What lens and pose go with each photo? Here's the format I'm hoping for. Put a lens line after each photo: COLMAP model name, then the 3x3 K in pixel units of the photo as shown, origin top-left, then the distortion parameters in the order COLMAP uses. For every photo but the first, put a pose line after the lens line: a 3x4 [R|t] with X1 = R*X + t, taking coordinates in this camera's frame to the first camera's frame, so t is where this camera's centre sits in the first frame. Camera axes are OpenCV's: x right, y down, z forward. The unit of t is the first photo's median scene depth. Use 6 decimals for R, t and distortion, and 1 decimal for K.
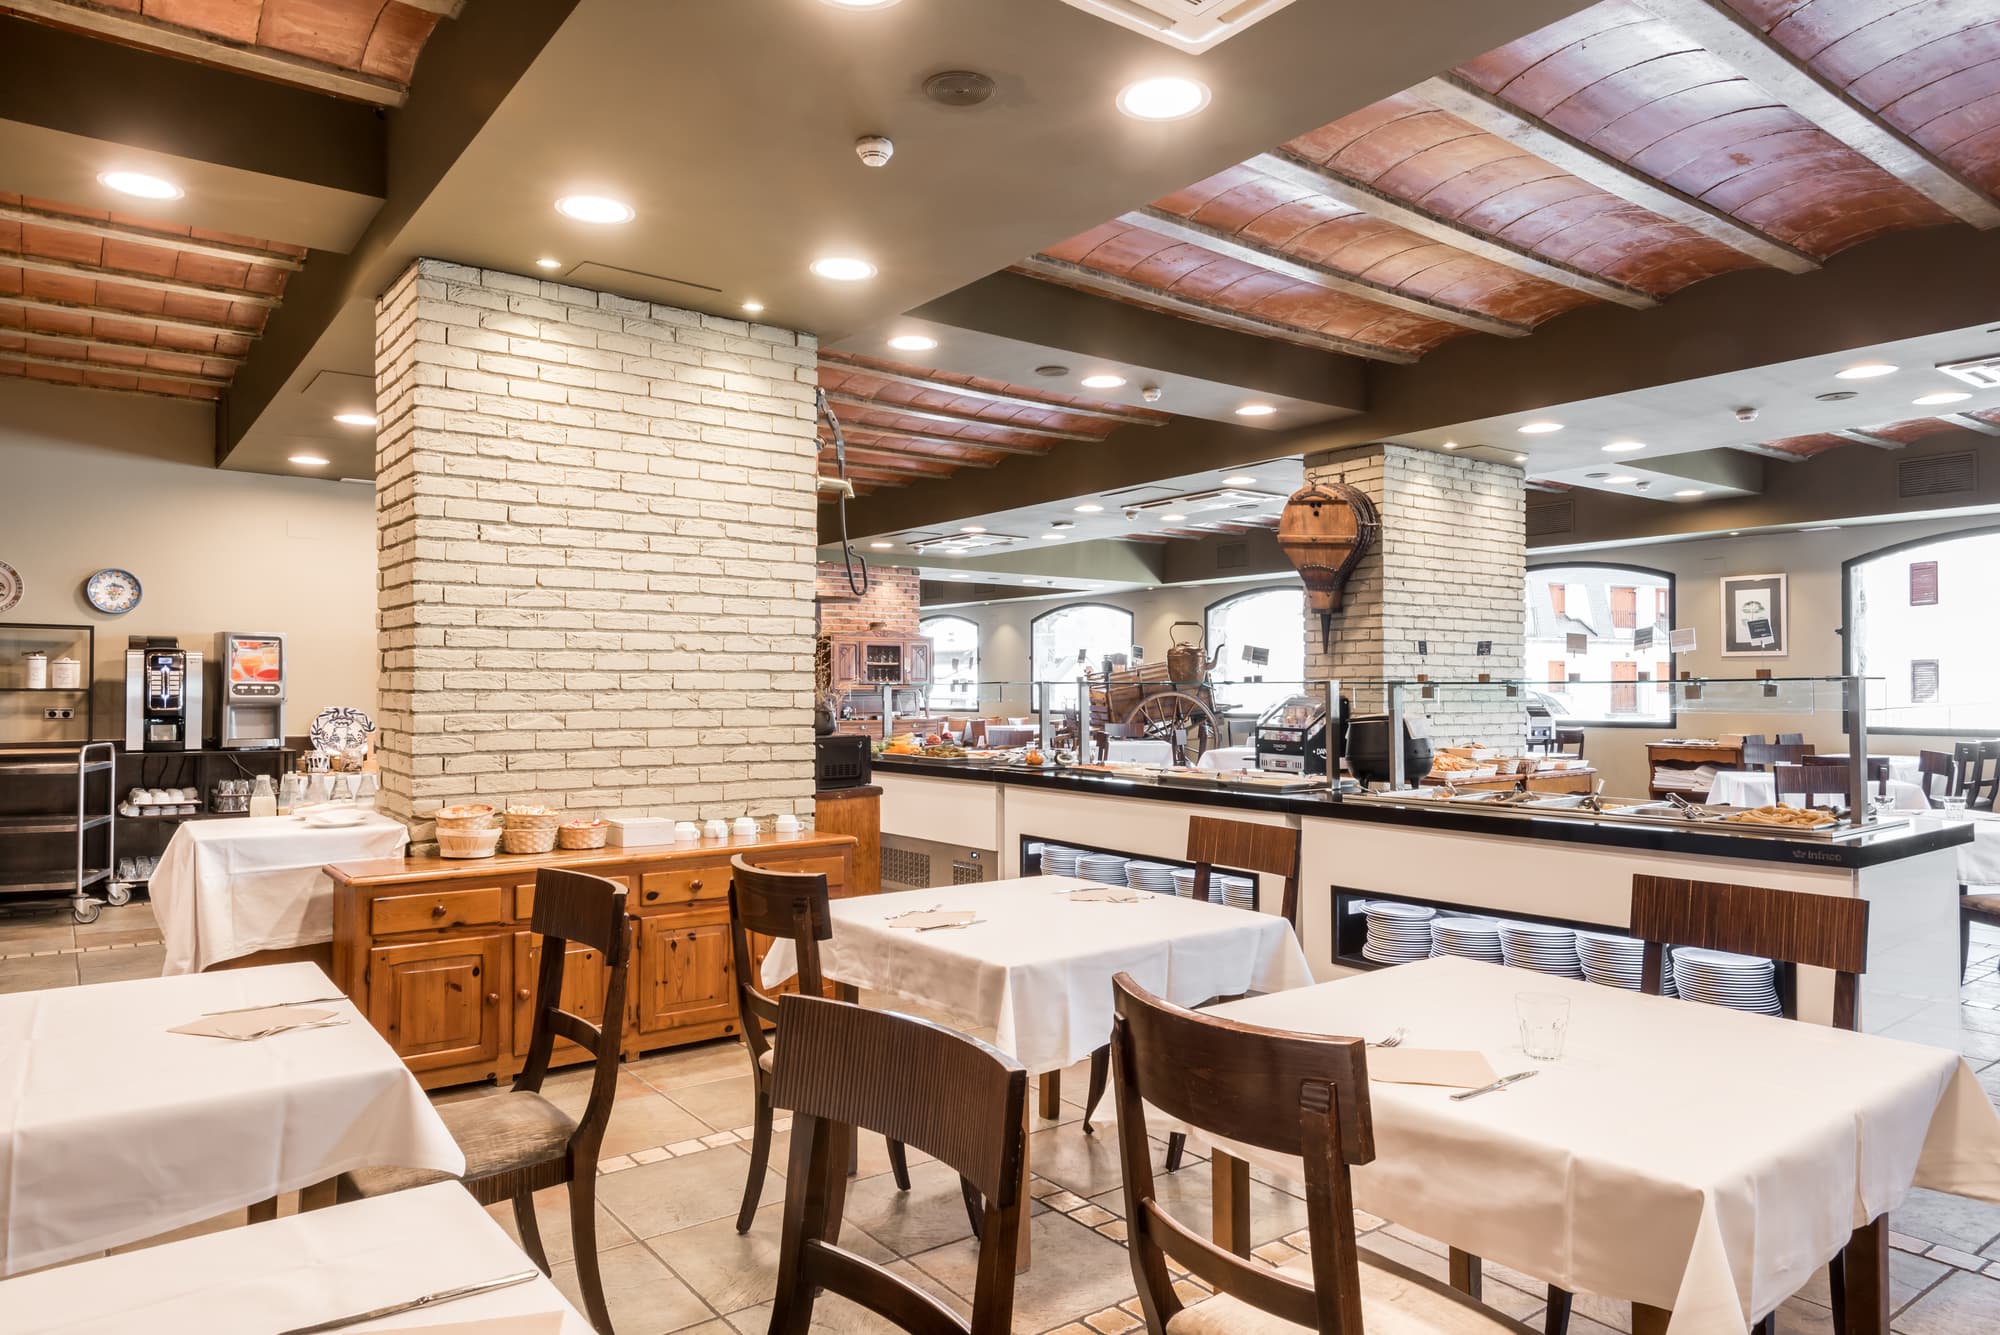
lens RADIAL K [[1229.1, 0, 1010.0], [0, 1229.1, 678.7], [0, 0, 1]] dist [0.013466, -0.002549]
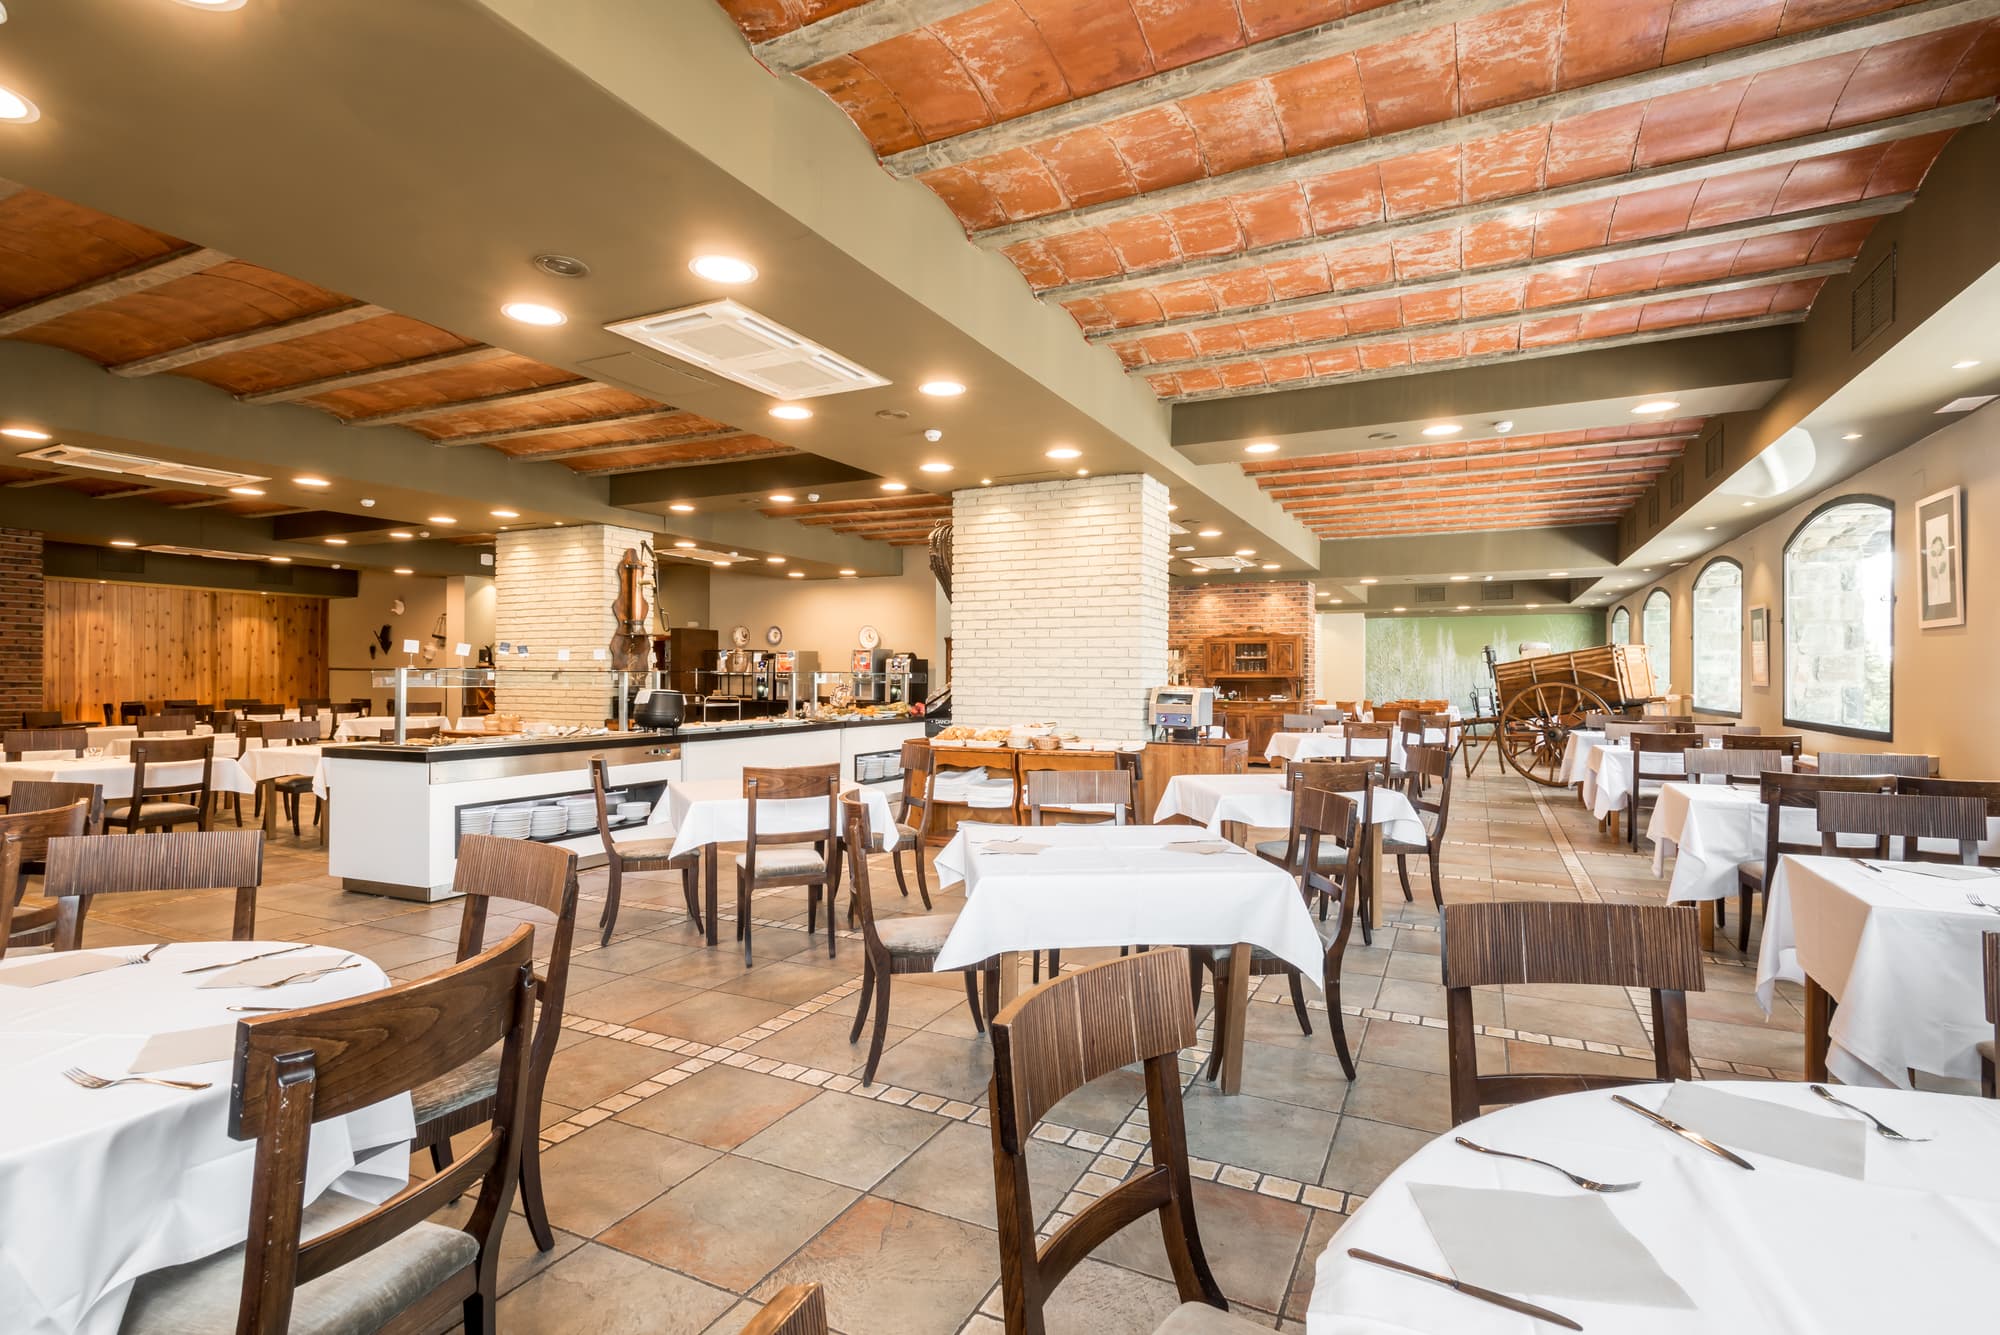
lens RADIAL K [[952.4, 0, 982.6], [0, 952.4, 673.6], [0, 0, 1]] dist [0.005797, 0.000493]
pose [[0.456870, -0.001251, -0.889533, 1.979093], [0.002754, 0.999996, 0.000009, 0.008405], [0.889529, -0.002454, 0.456871, 0.903665]]
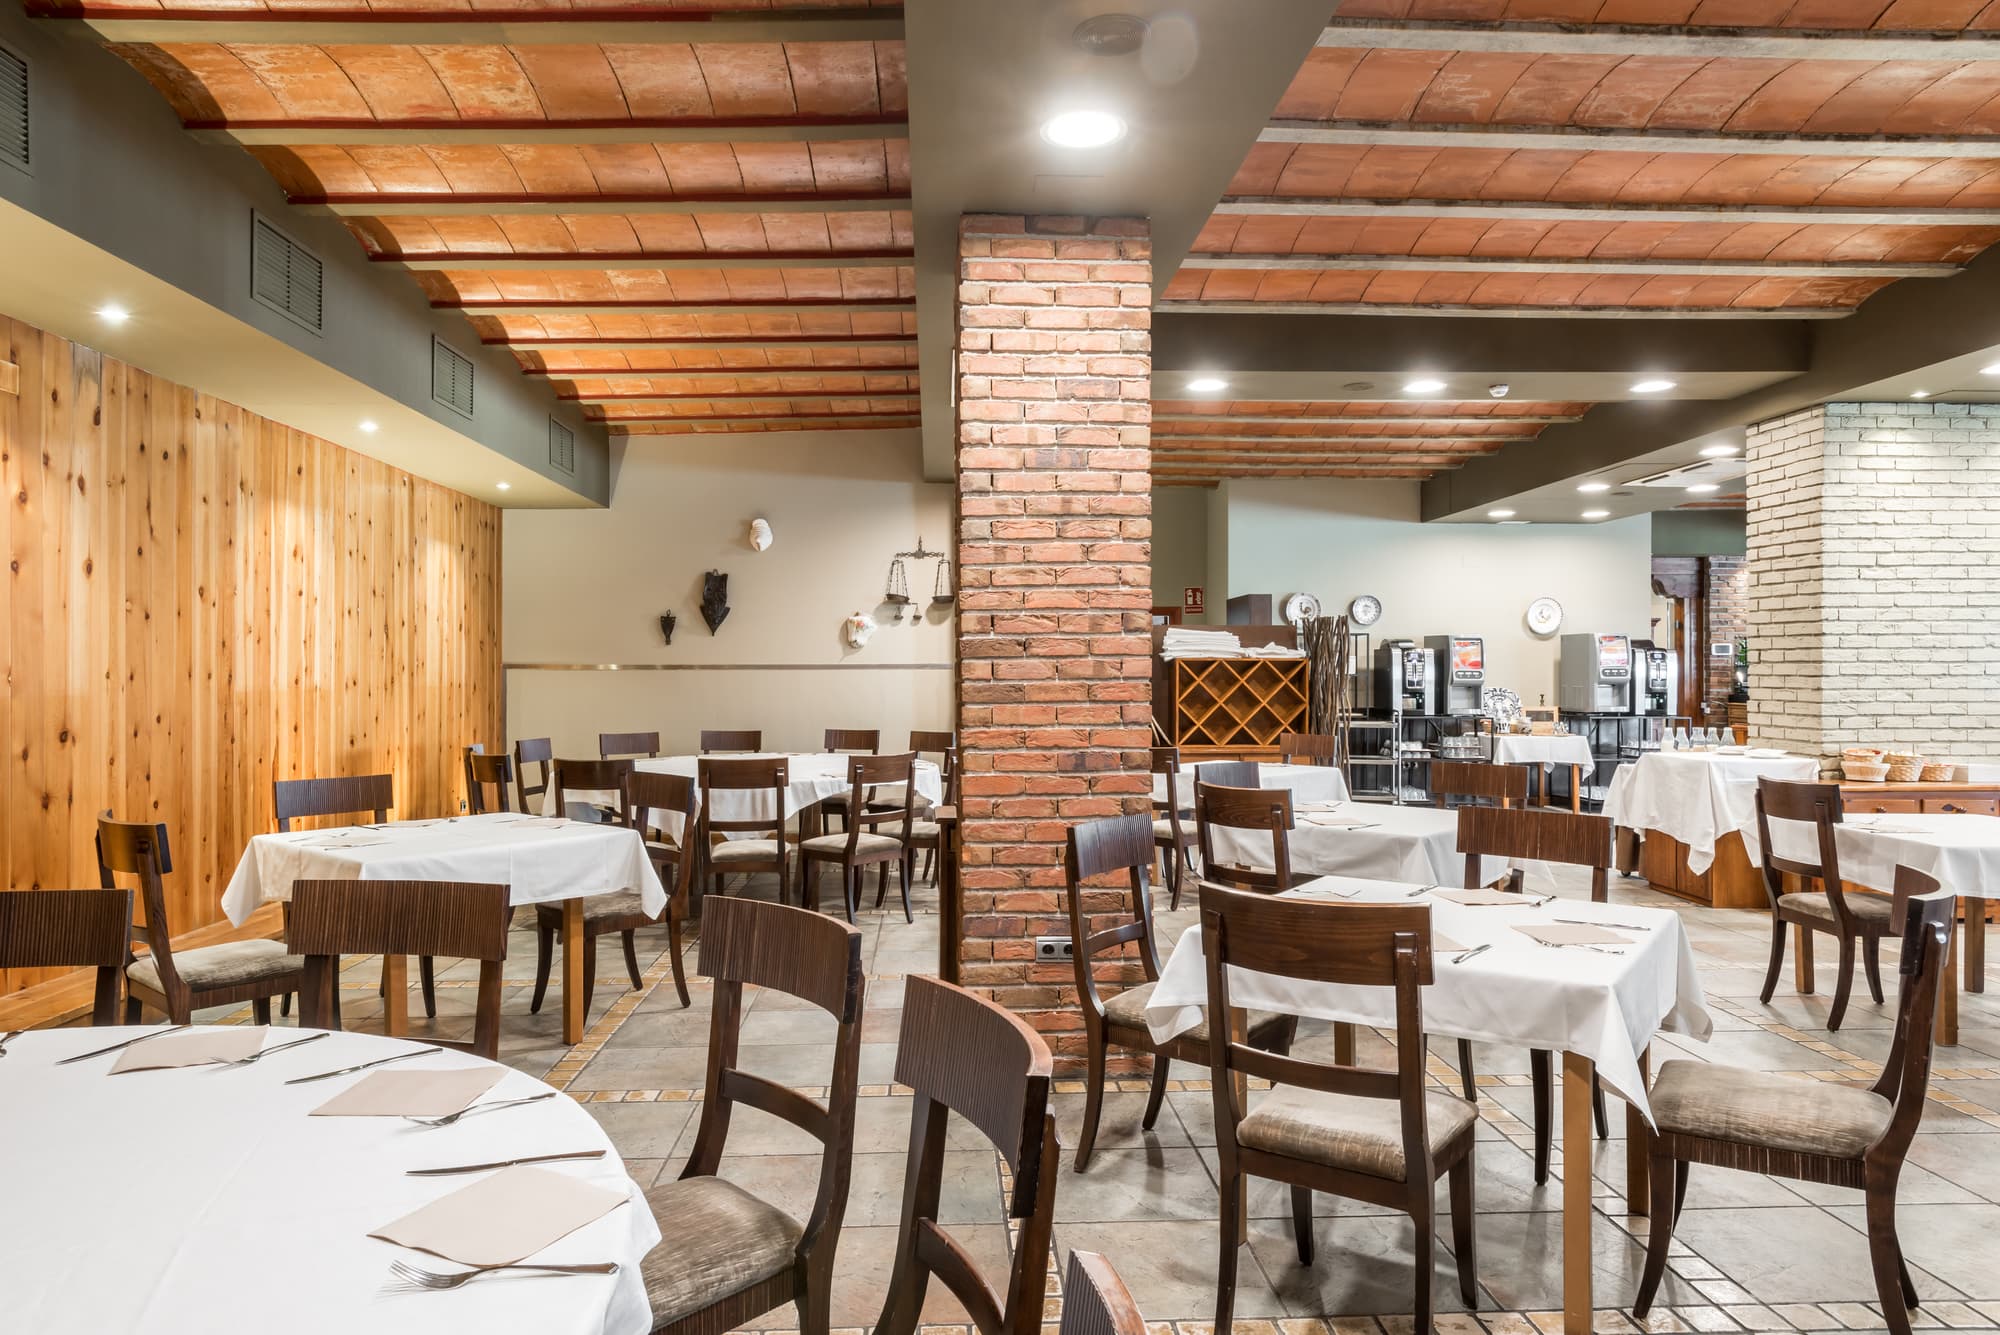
lens RADIAL K [[1229.1, 0, 989.6], [0, 1229.1, 674.8], [0, 0, 1]] dist [0.013466, -0.002549]
pose [[0.828844, -0.001290, -0.559478, -0.438231], [0.006663, 0.999949, 0.007564, -0.009710], [0.559440, -0.009997, 0.828811, -0.846337]]
